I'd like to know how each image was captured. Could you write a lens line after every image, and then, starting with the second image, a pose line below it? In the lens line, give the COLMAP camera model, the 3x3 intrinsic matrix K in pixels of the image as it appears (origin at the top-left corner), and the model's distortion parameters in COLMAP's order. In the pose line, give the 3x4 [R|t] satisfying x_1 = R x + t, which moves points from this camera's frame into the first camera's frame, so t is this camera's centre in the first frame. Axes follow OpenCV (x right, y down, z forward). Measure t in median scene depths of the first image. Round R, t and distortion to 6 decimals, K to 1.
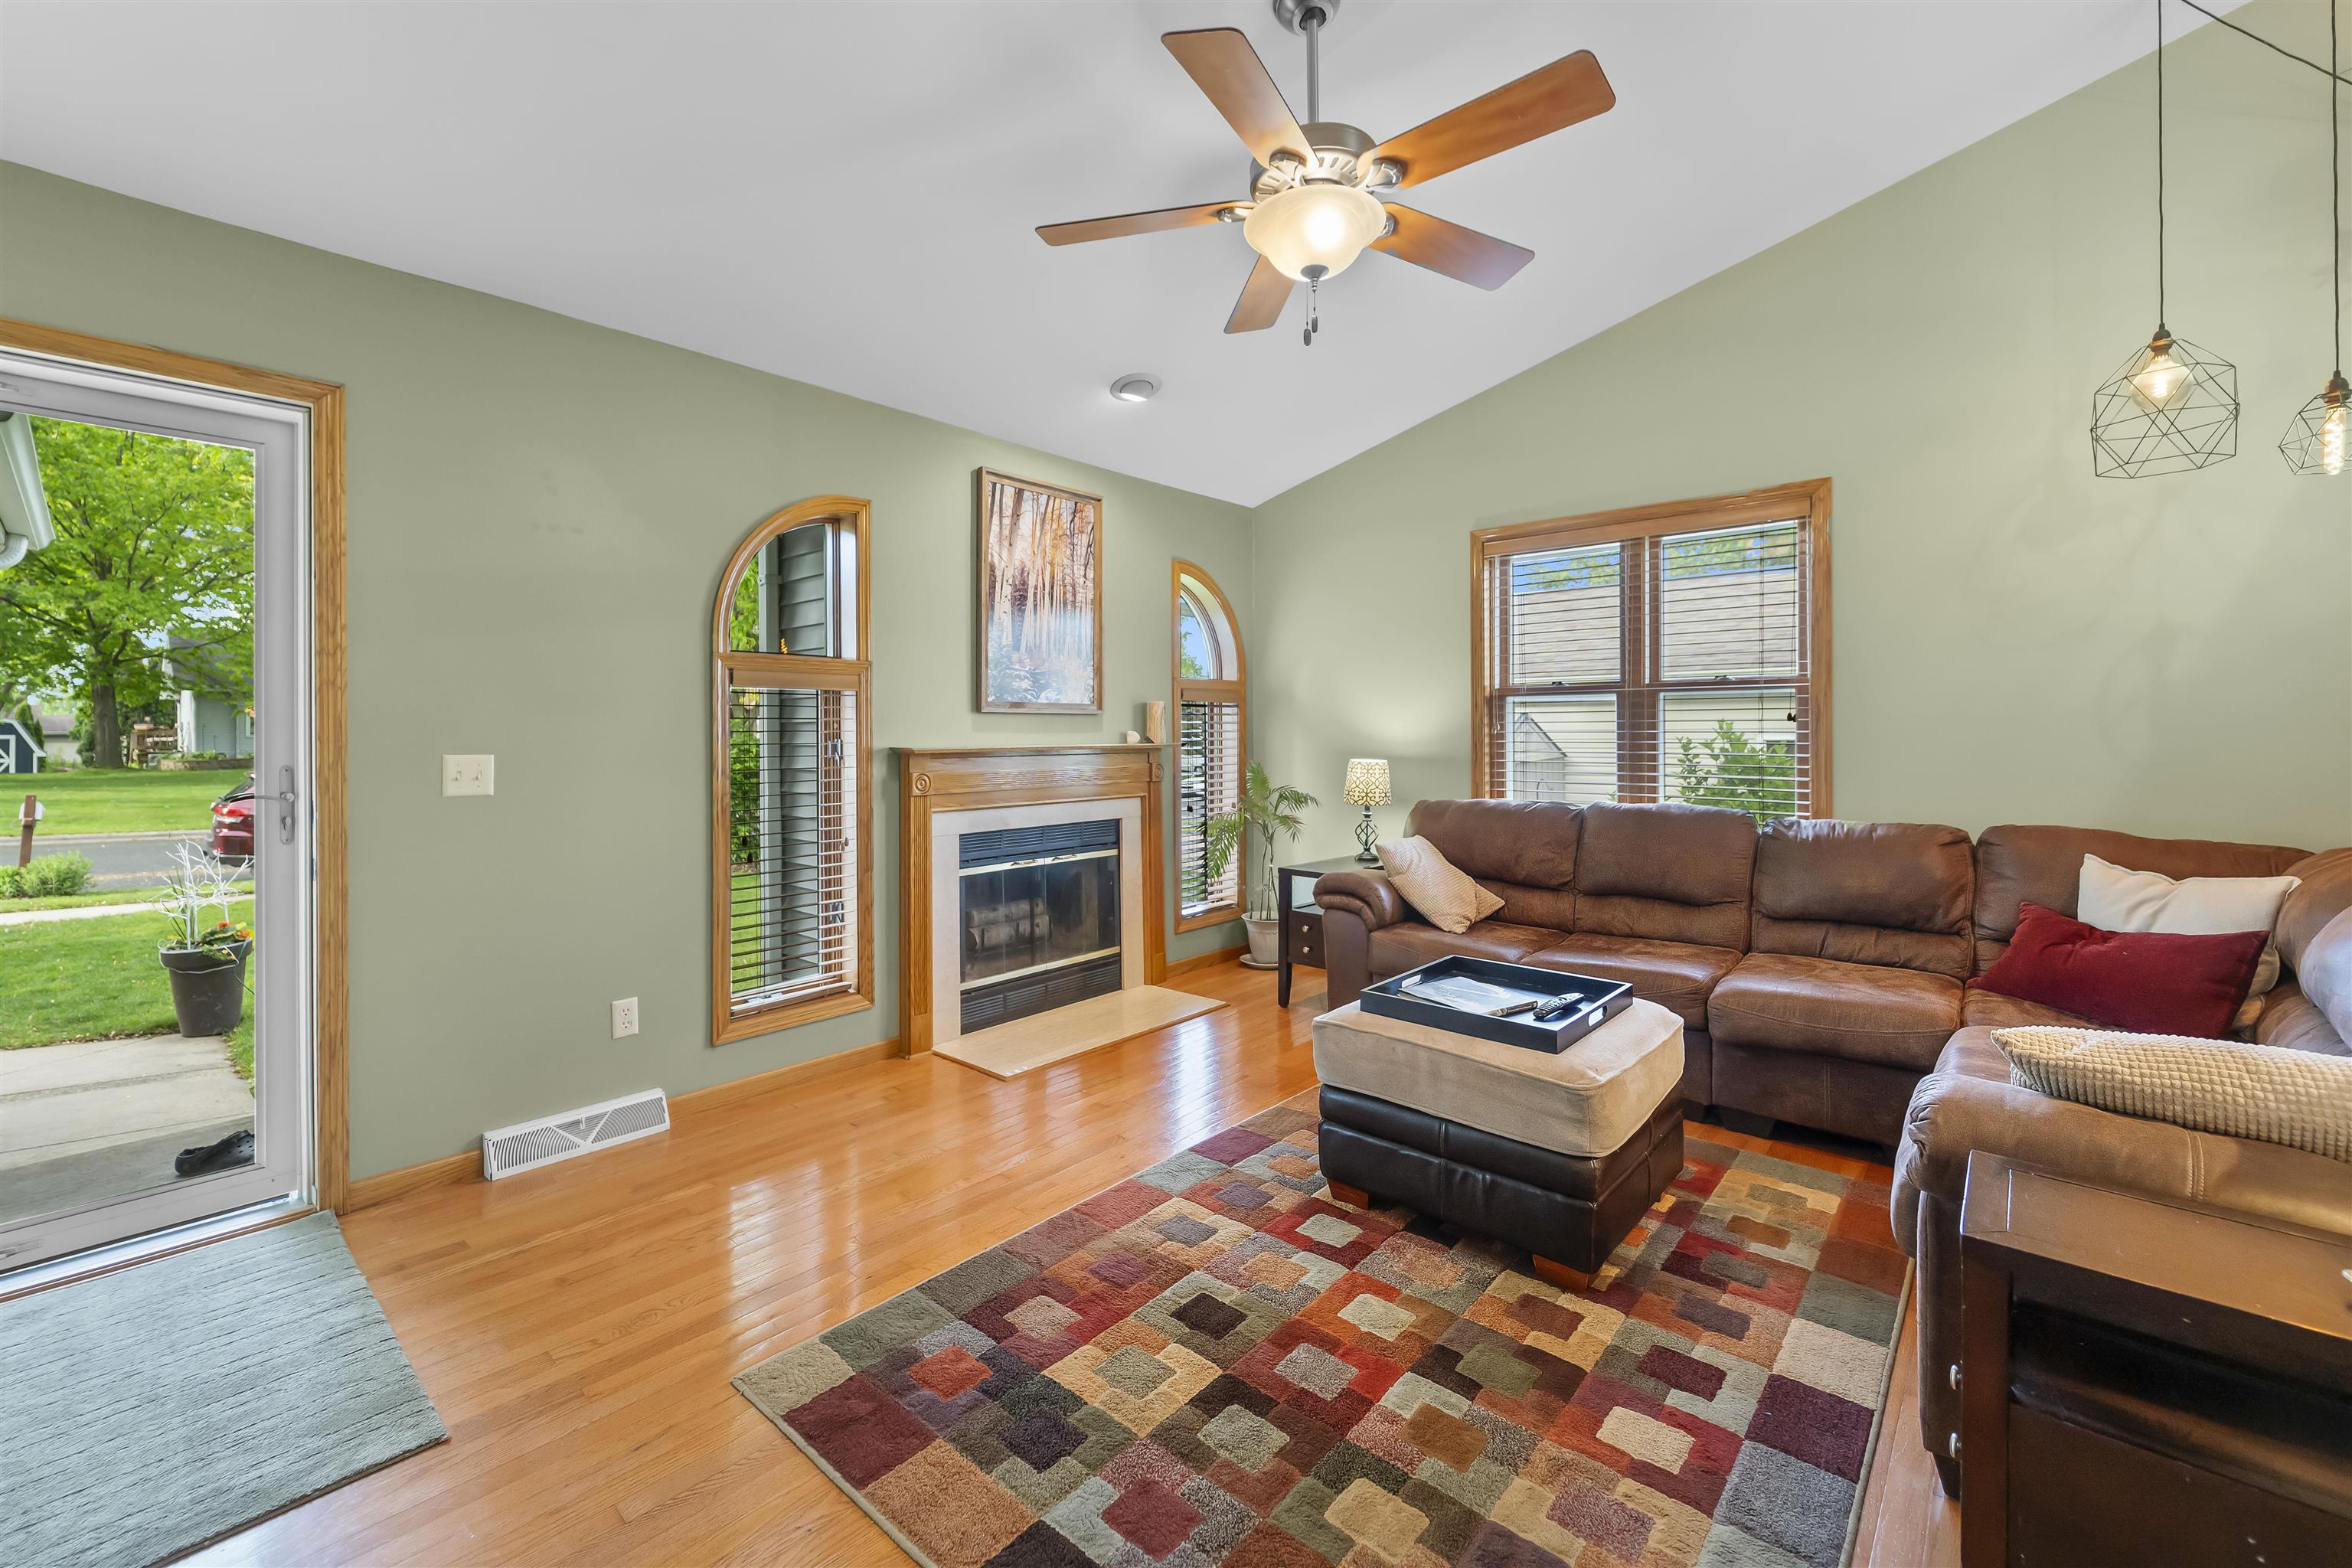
lens RADIAL K [[955.7, 0, 1181.8], [0, 955.7, 738.0], [0, 0, 1]] dist [-0.000854, -0.006995]
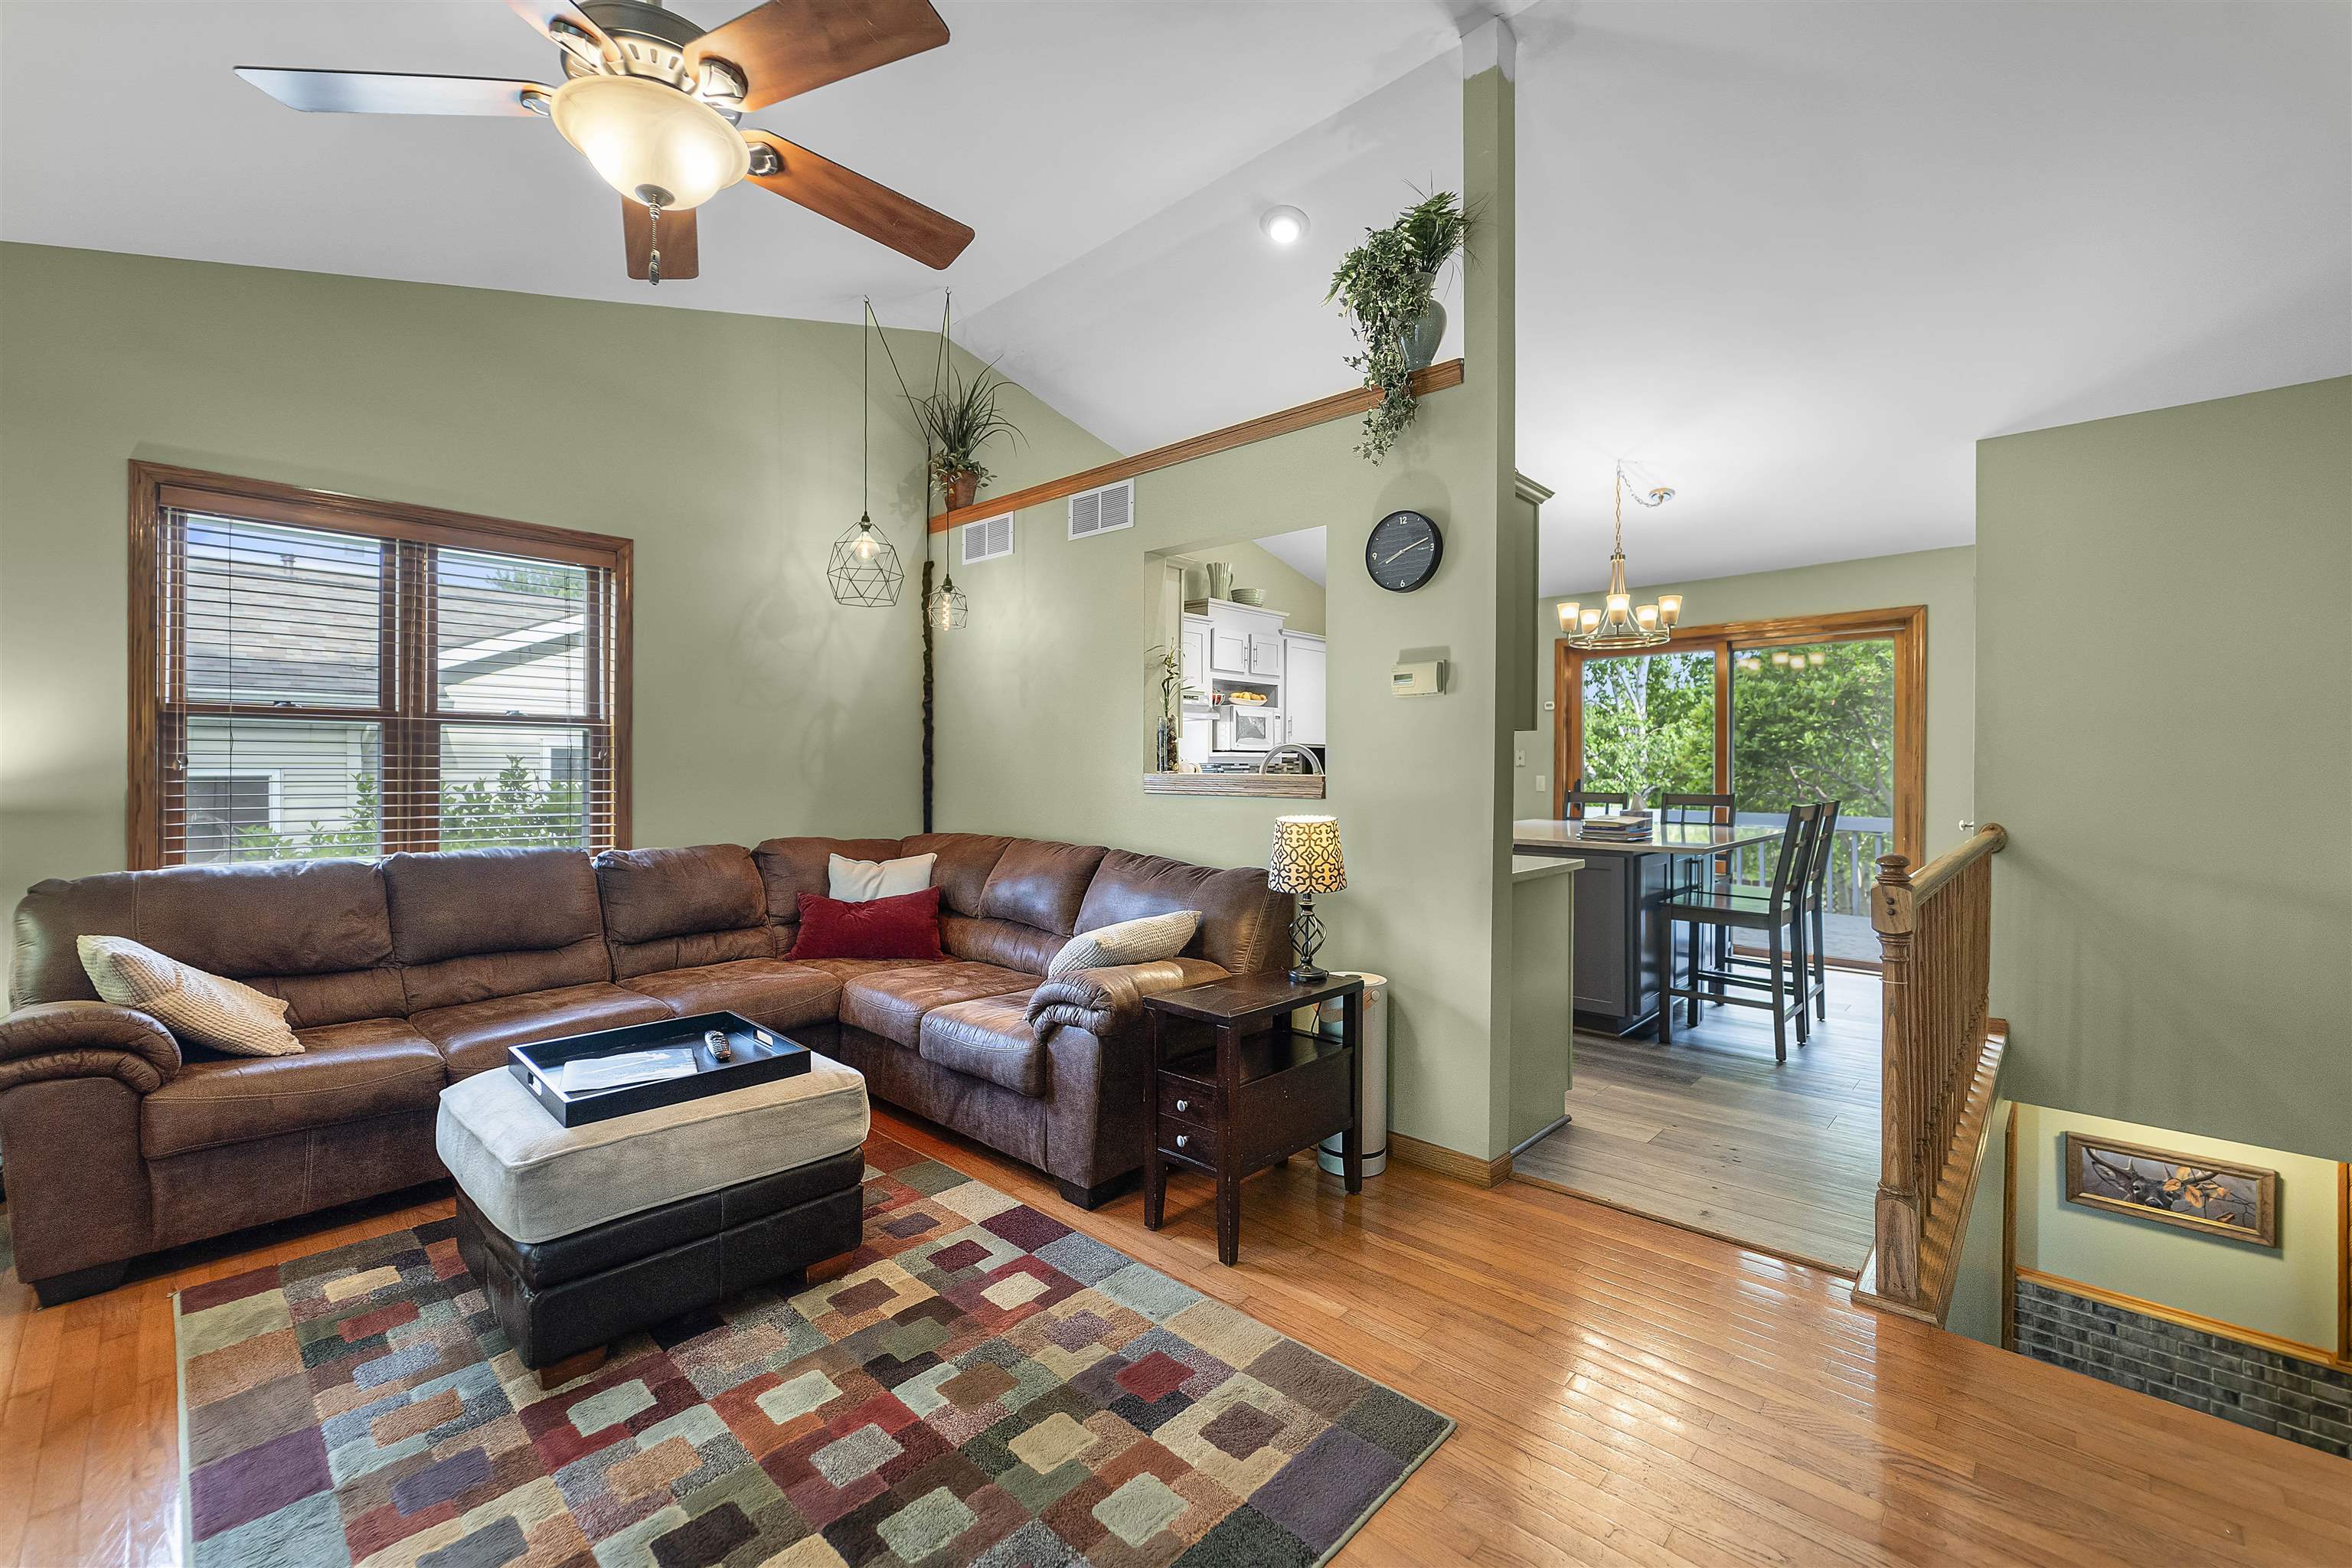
lens RADIAL K [[947.2, 0, 1170.7], [0, 947.2, 773.9], [0, 0, 1]] dist [-0.002528, -0.000413]
pose [[0.031259, -0.001816, 0.999510, -0.585091], [-0.000604, 0.999998, 0.001835, -0.005889], [-0.999511, -0.000661, 0.031258, 0.498567]]
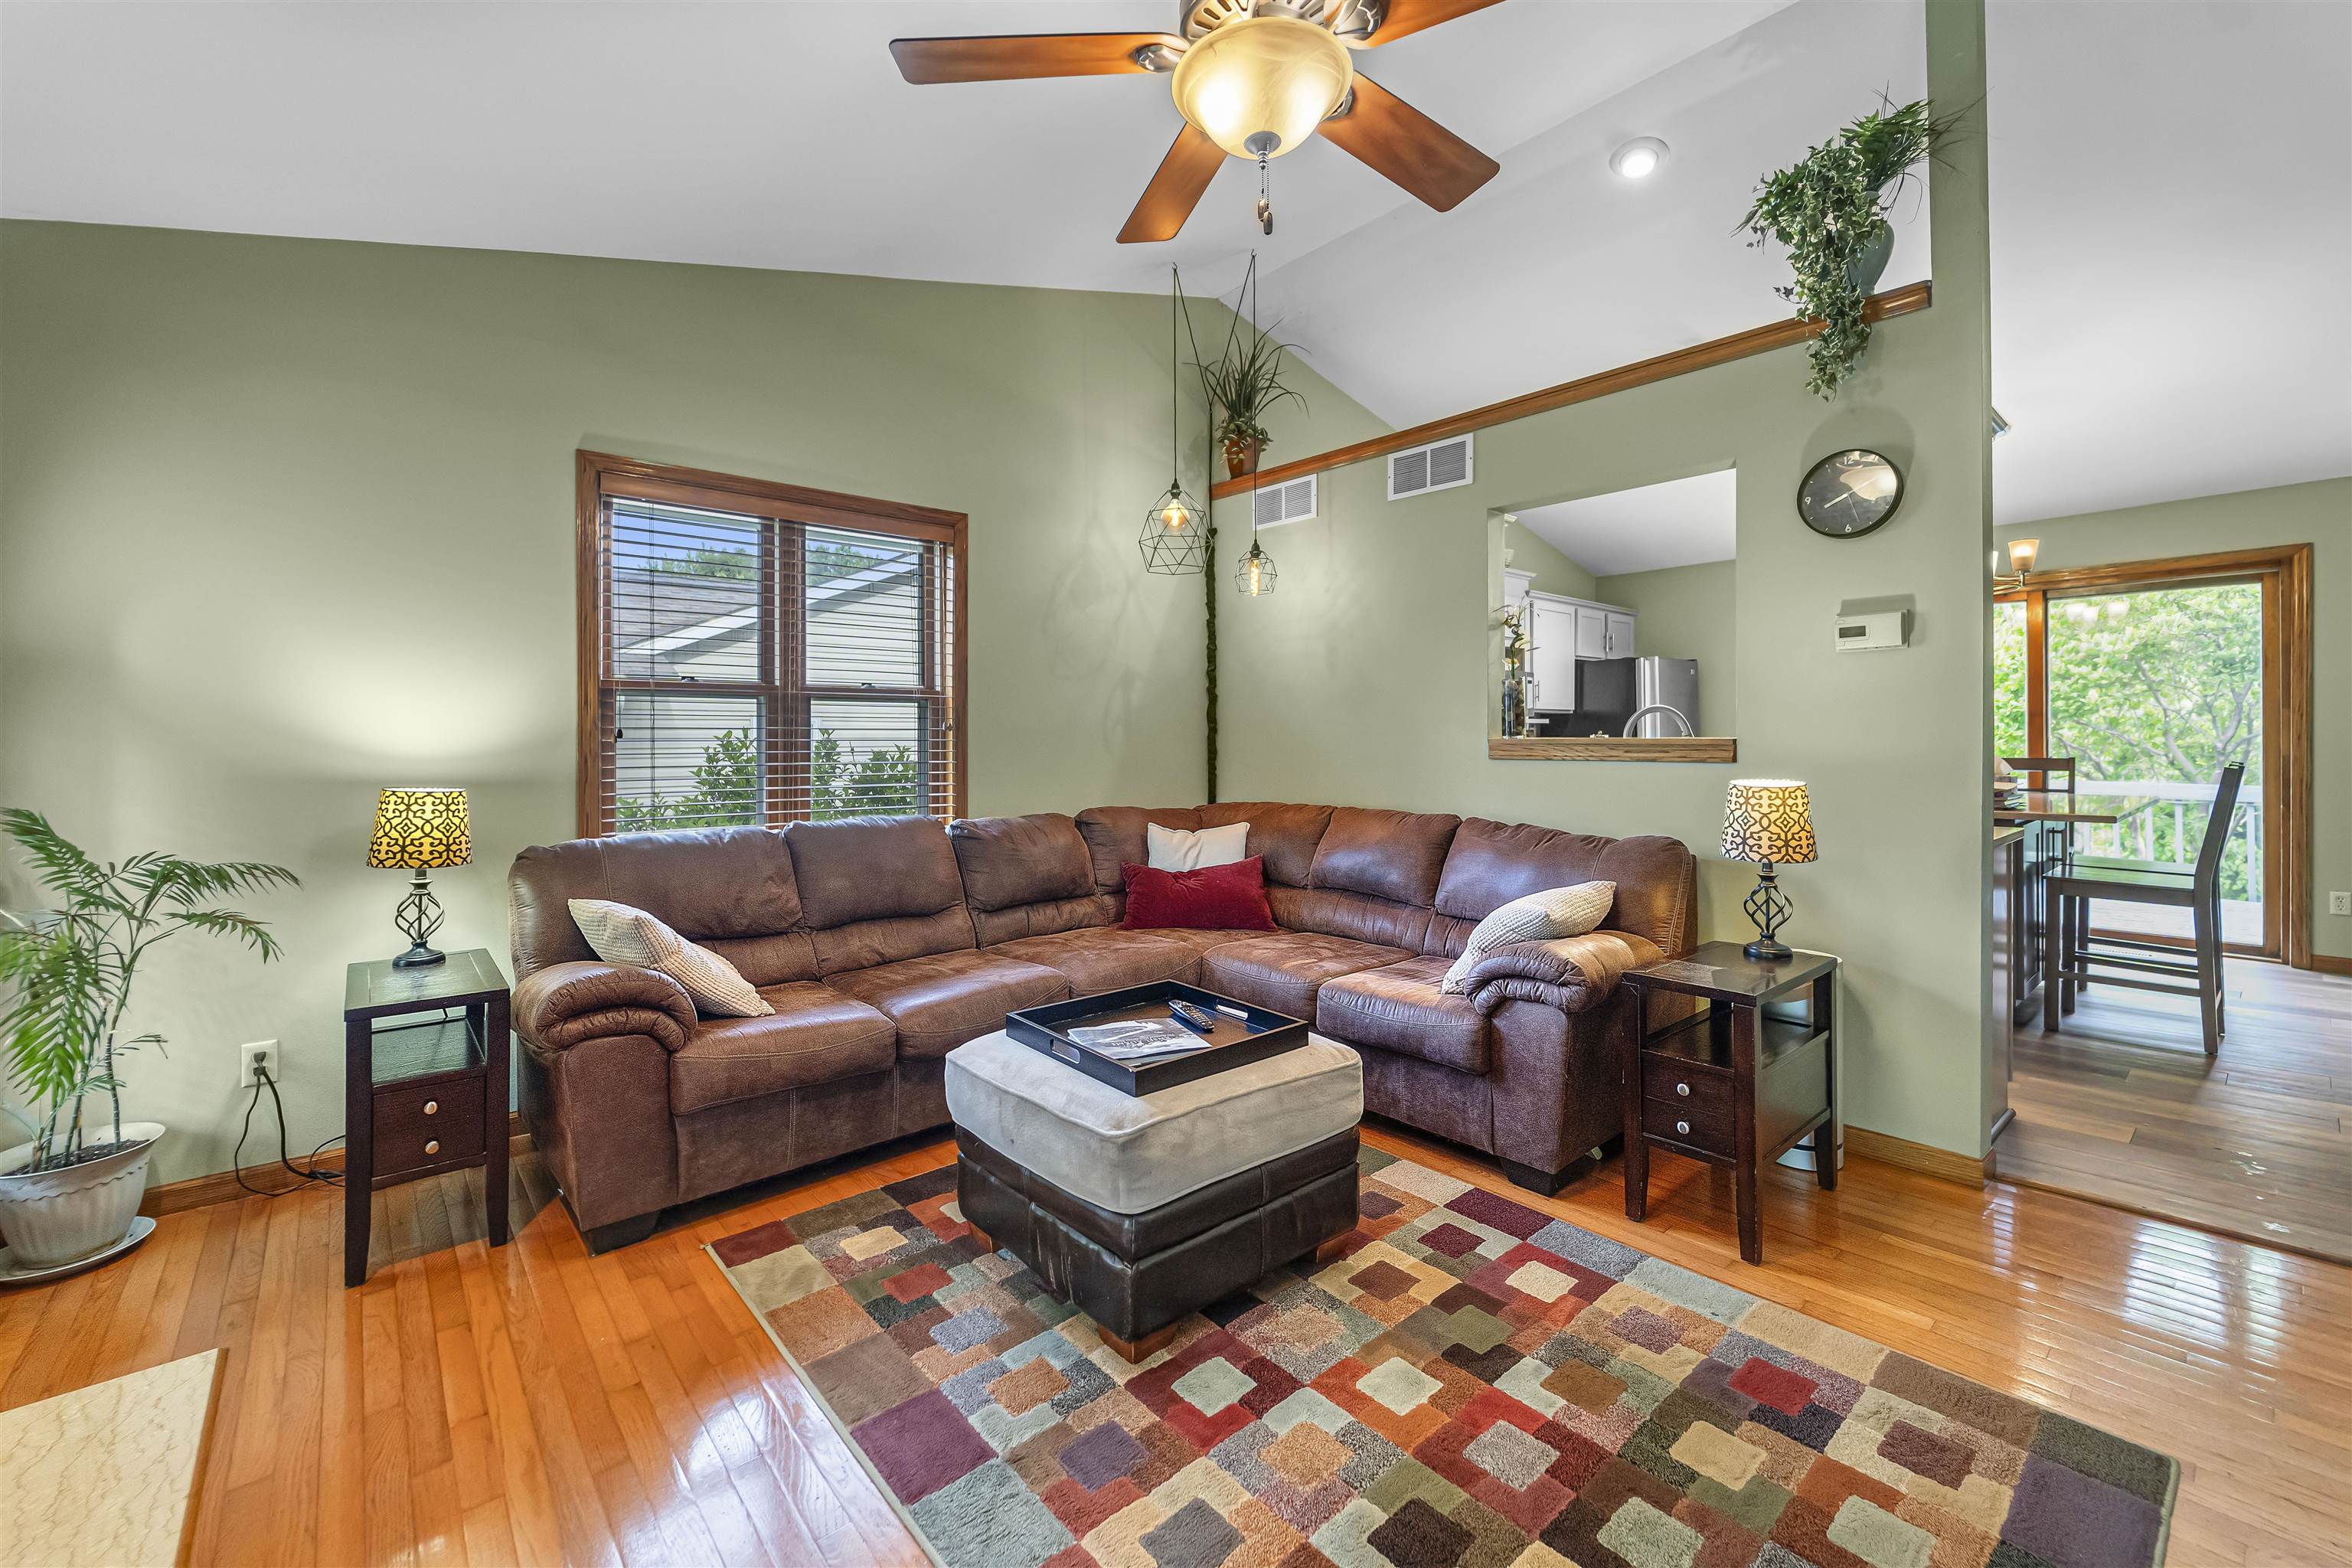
lens RADIAL K [[948.3, 0, 1172.1], [0, 948.3, 742.8], [0, 0, 1]] dist [-0.001227, -0.000307]
pose [[0.135727, 0.000970, 0.990746, -0.581923], [0.008692, 0.999960, -0.002170, 0.001596], [-0.990708, 0.008907, 0.135713, 0.892809]]
